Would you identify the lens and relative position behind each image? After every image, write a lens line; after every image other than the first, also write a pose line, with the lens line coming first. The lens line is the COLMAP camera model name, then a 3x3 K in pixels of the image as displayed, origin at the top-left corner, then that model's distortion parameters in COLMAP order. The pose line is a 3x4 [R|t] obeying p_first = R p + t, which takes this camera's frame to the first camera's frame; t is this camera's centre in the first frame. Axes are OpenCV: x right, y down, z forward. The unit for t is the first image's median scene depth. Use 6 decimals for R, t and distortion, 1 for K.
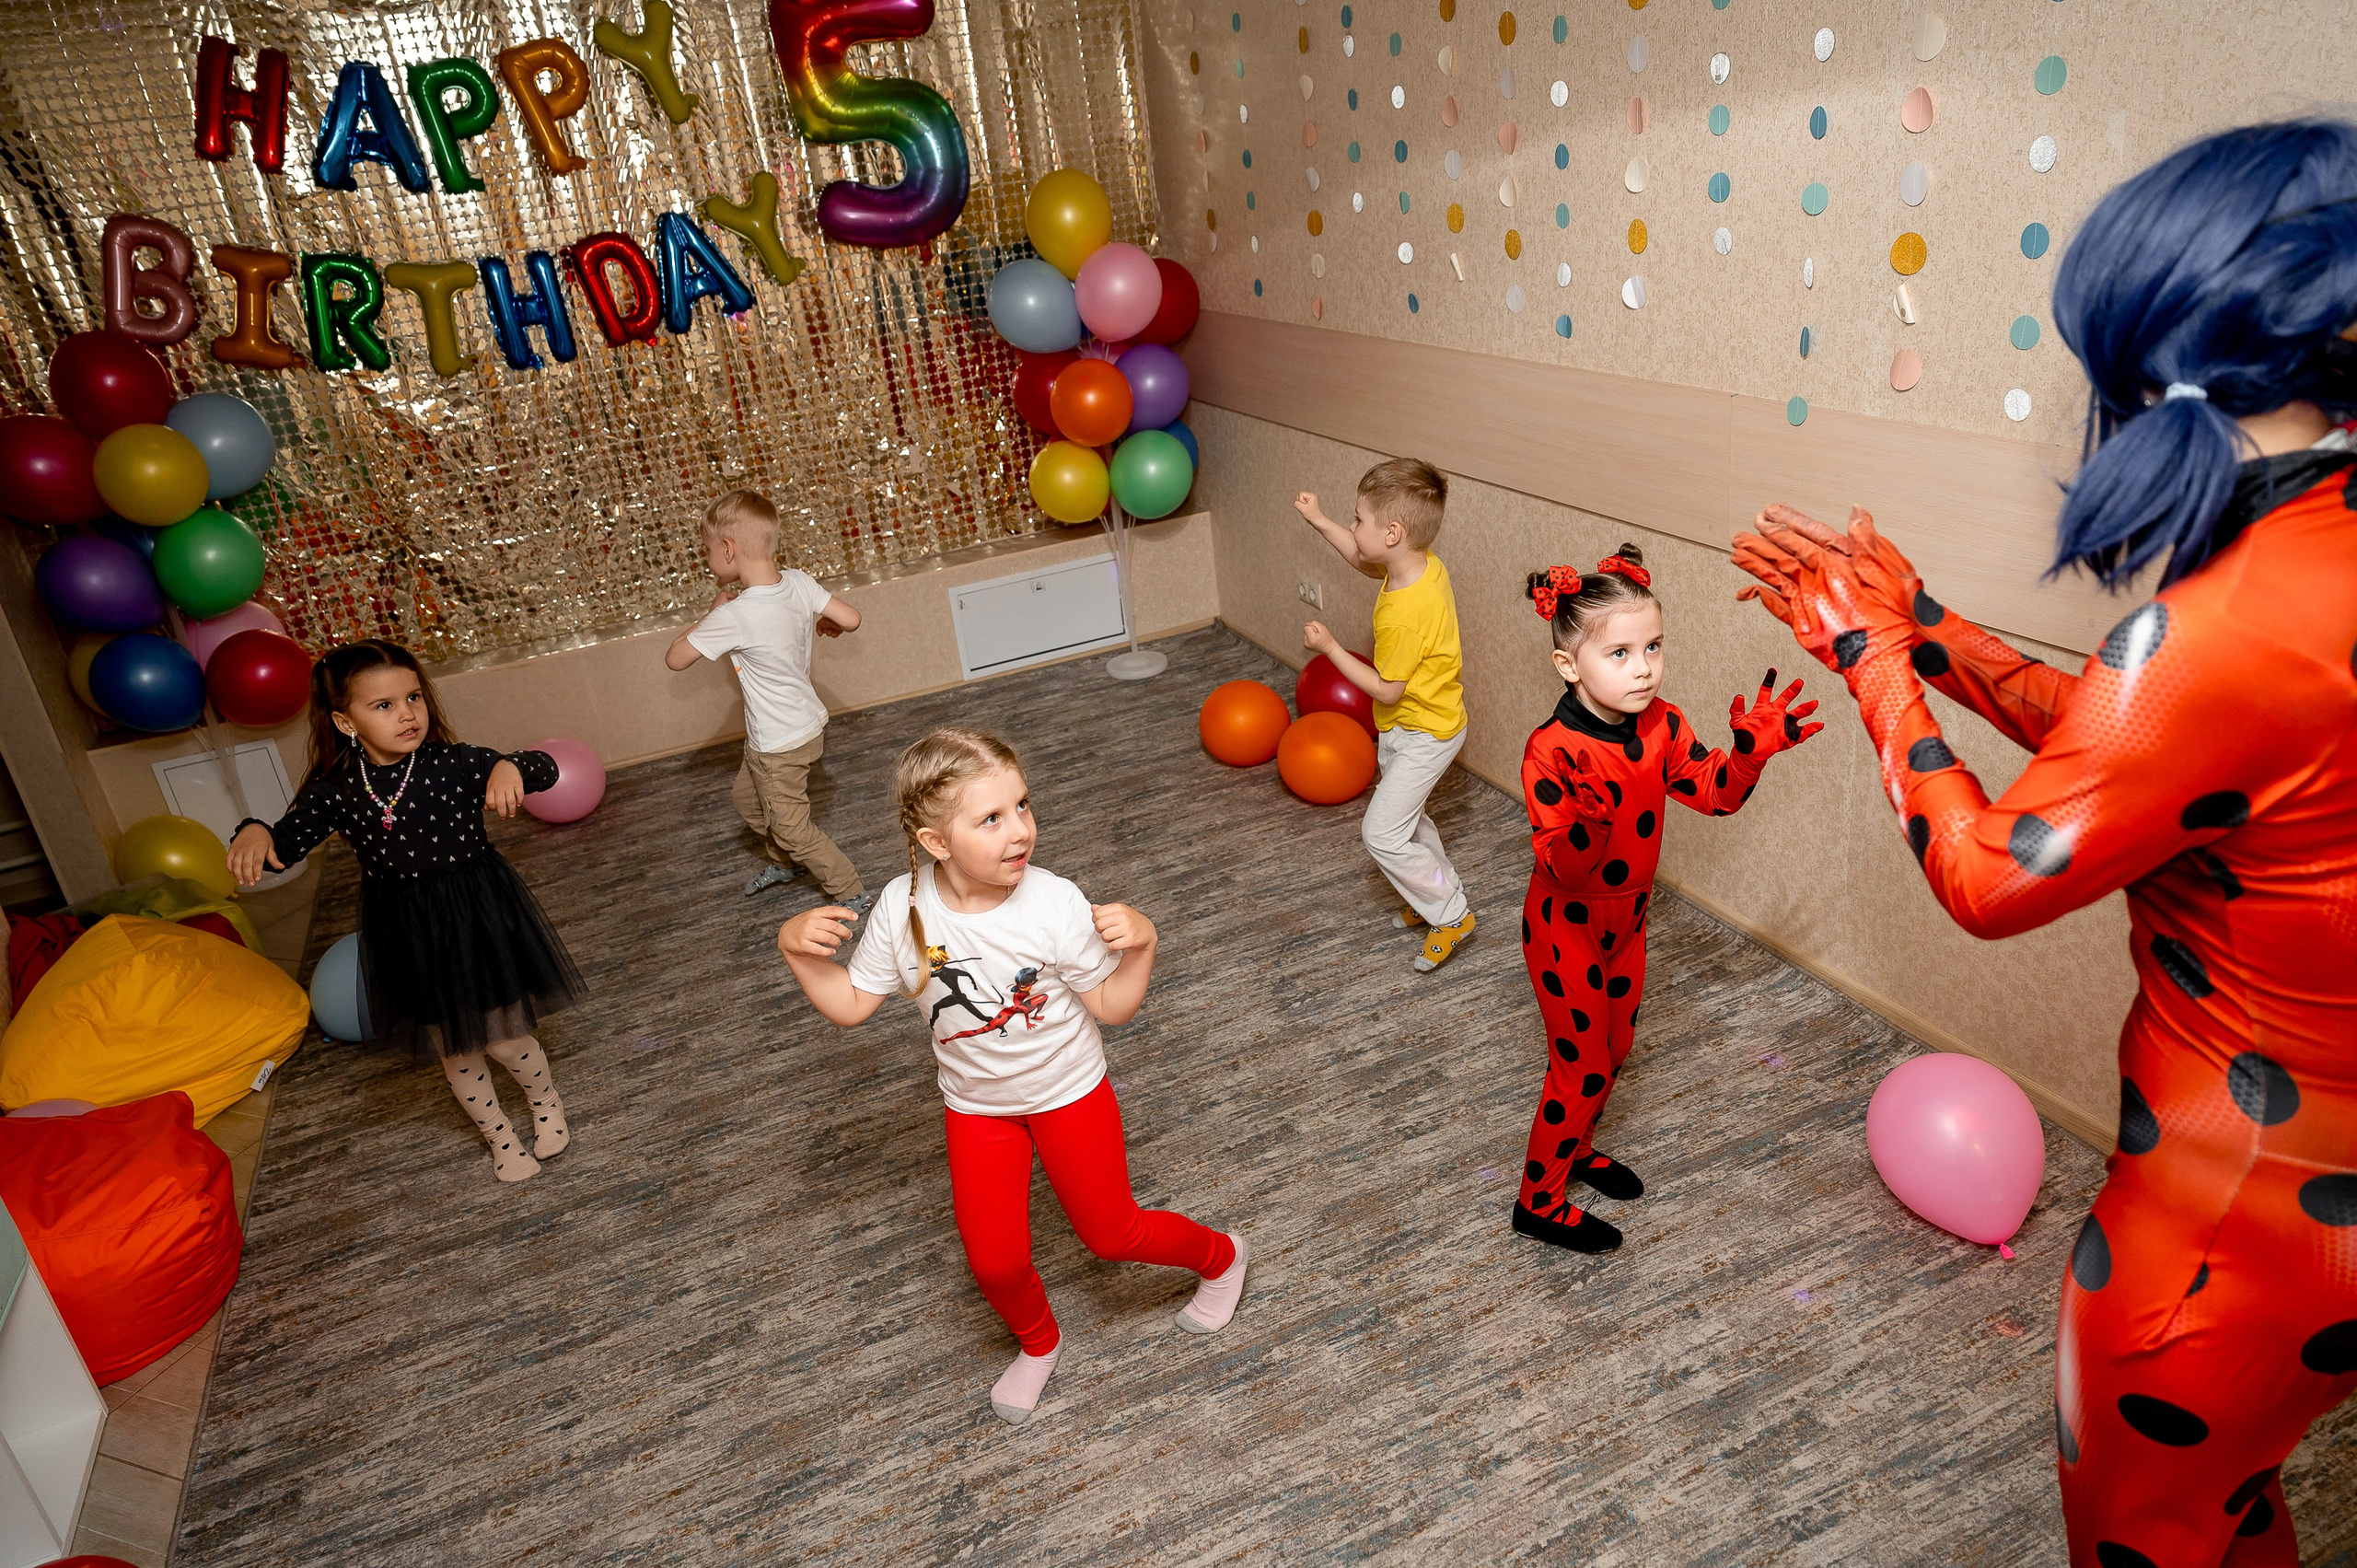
lens RADIAL K [[1616.6, 0, 1192.2], [0, 1616.6, 798.3], [0, 0, 1]] dist [0.001982, -0.001774]
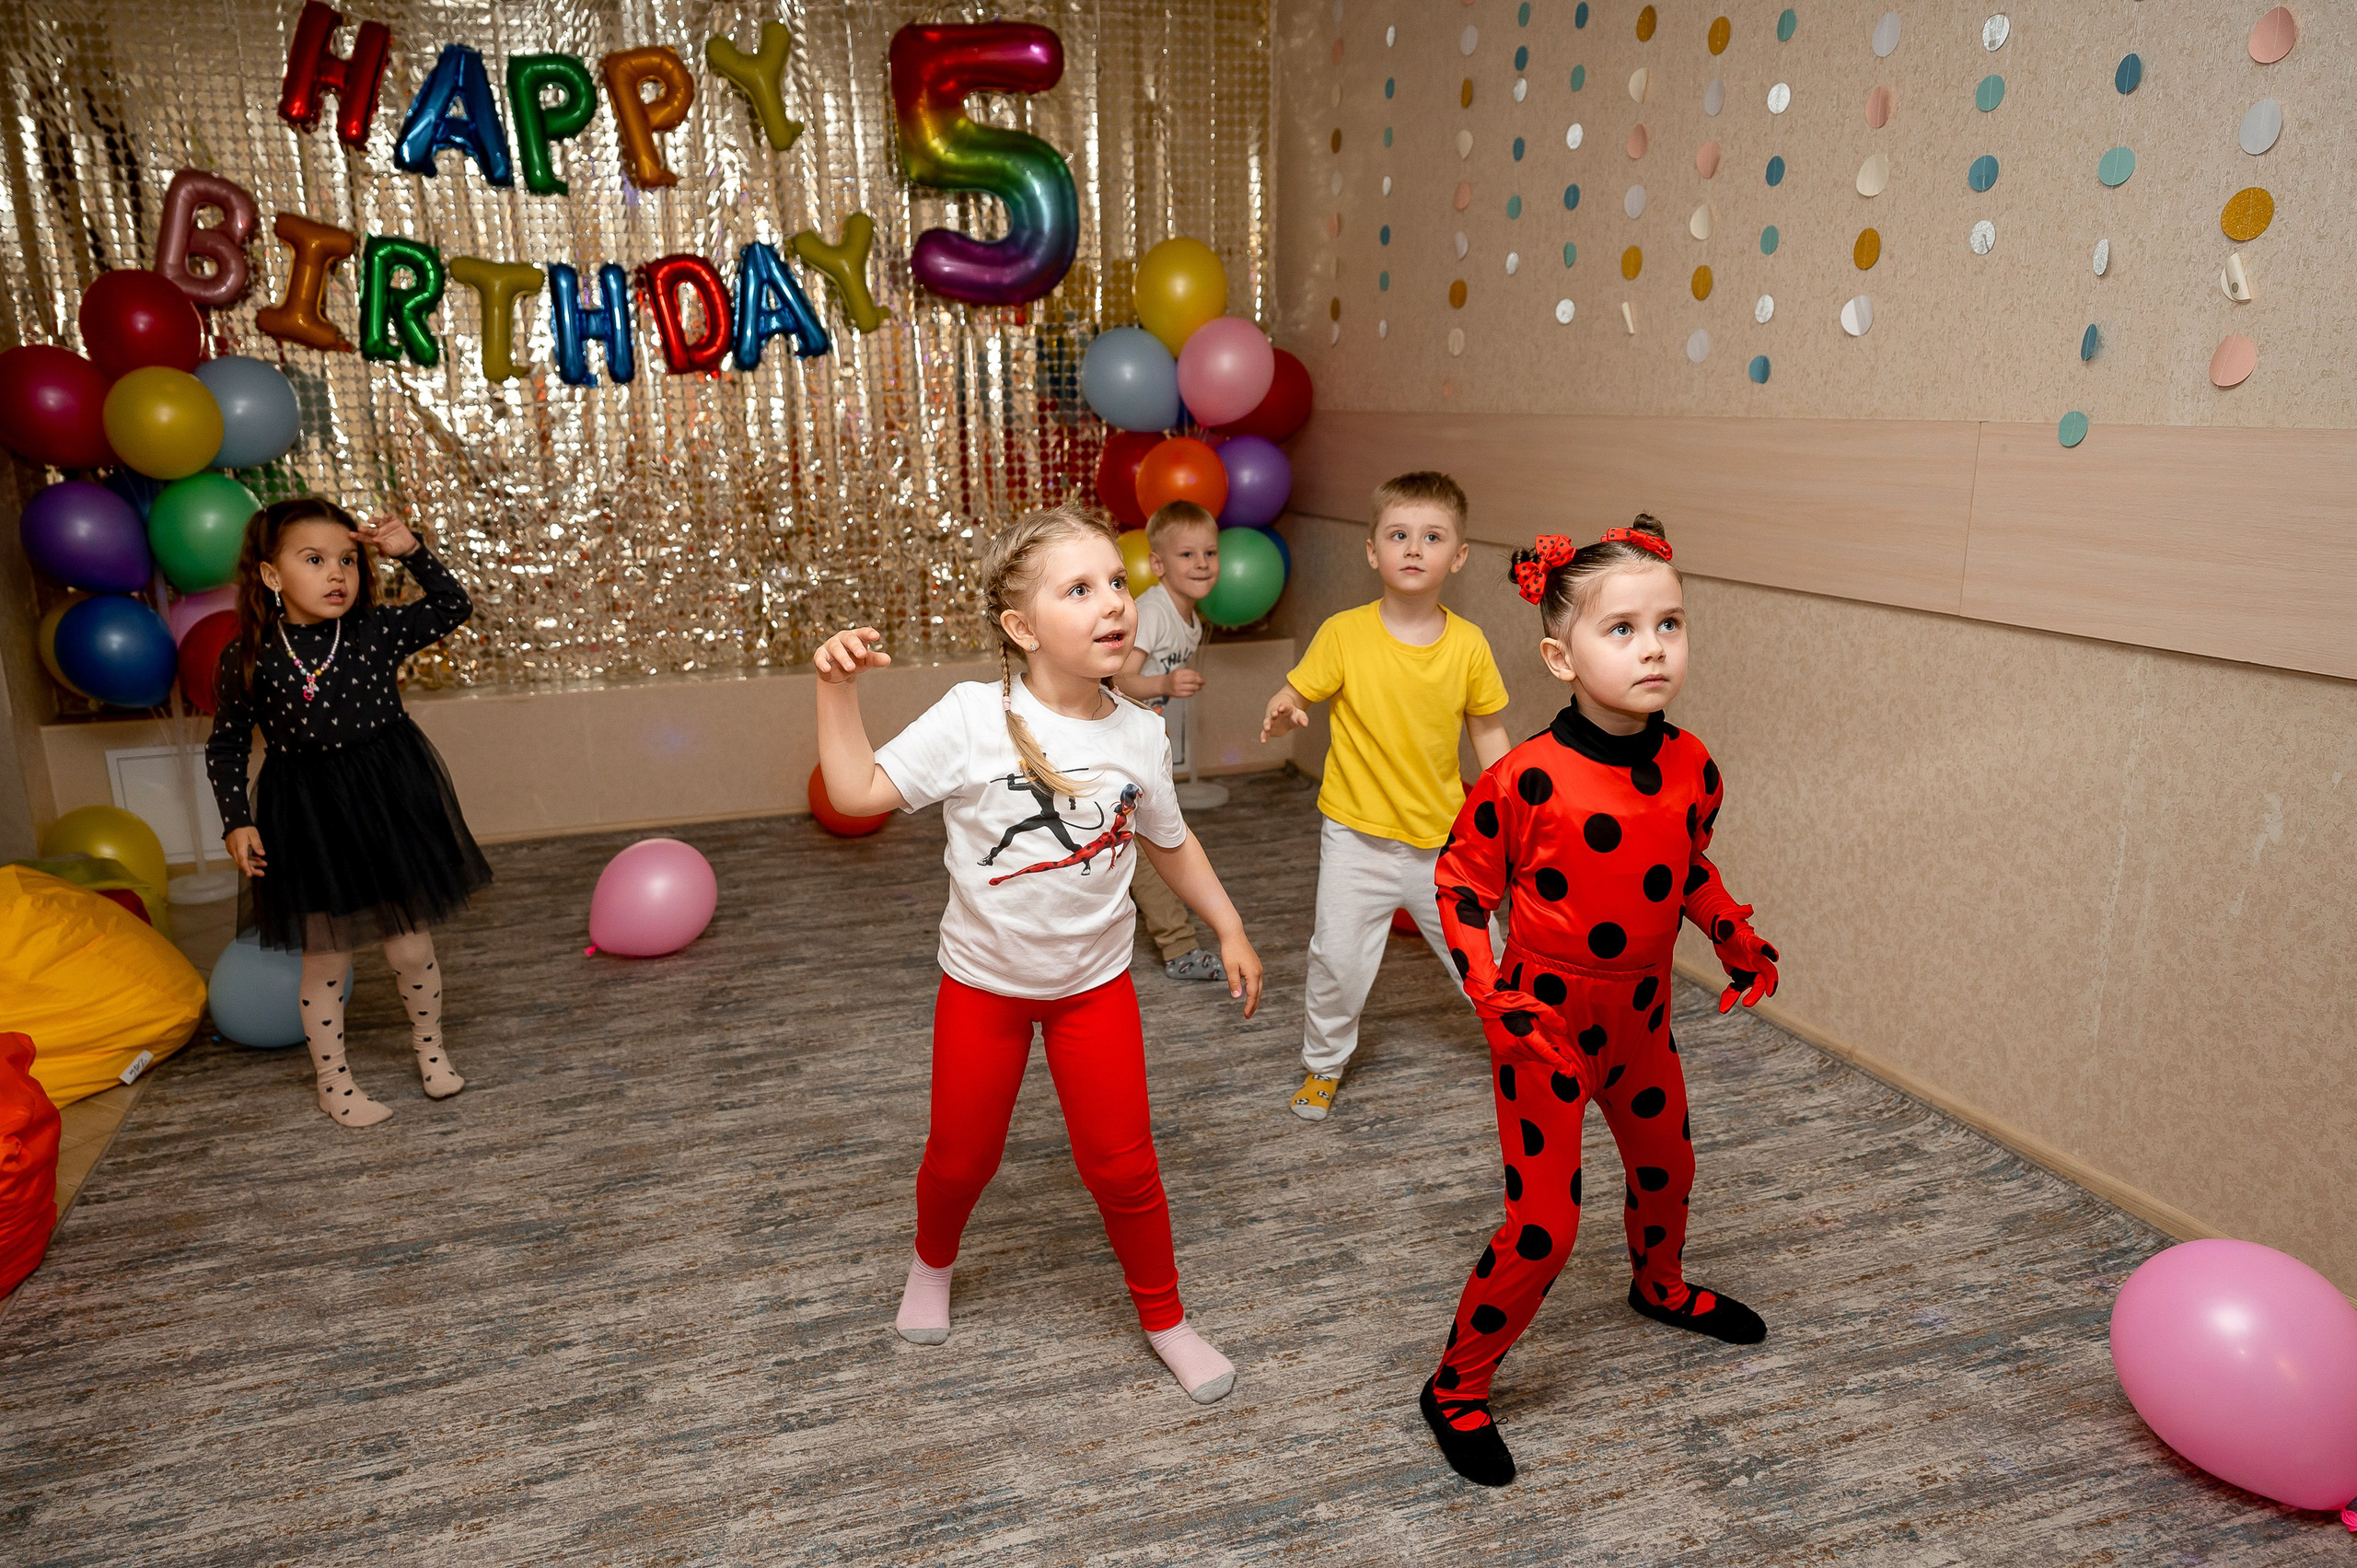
lens RADIAL K [[1700.4, 0, 1095.6], [0, 1700.4, 832.0], [0, 0, 1]] dist [0.002881, -0.002683]
pose [[0.990315, 0.113222, -0.080358, -0.016300], [-0.123822, 0.982052, -0.142273, 0.117278], [0.062807, 0.150845, 0.986560, 0.131405]]
